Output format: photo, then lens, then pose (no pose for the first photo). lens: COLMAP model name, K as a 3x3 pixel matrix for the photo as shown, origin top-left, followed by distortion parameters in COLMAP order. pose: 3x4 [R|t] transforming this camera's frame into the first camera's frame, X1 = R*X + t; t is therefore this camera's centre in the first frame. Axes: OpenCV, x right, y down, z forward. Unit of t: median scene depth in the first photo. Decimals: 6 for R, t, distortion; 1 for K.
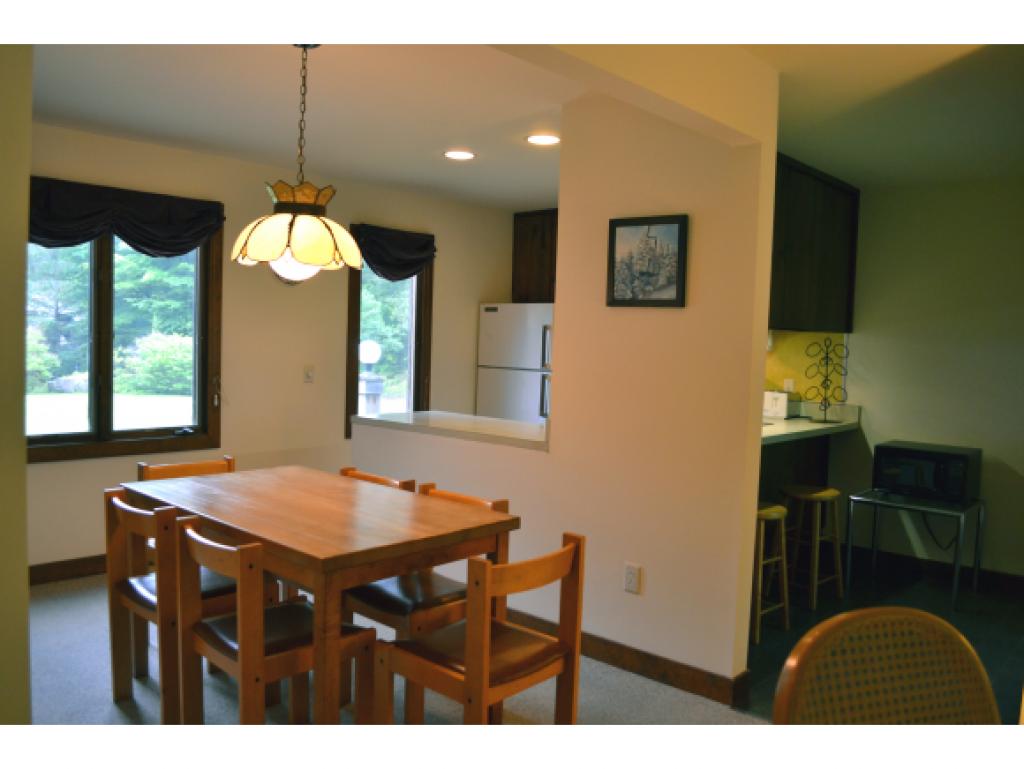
lens RADIAL K [[832.5, 0, 511.3], [0, 832.5, 381.0], [0, 0, 1]] dist [-0.067693, -0.010193]
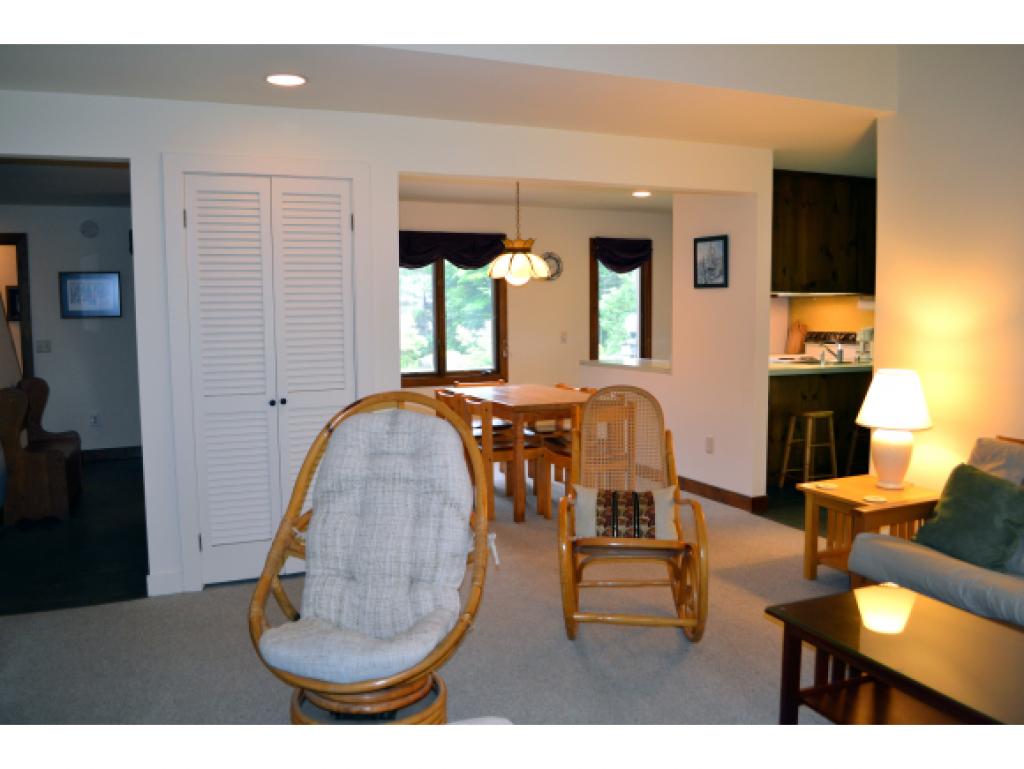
lens RADIAL K [[832.5, 0, 513.4], [0, 832.5, 385.6], [0, 0, 1]] dist [-0.067693, -0.010193]
pose [[0.918512, -0.004695, -0.395366, 0.456065], [0.017686, 0.999417, 0.029219, 0.056601], [0.394998, -0.033830, 0.918059, -0.756888]]
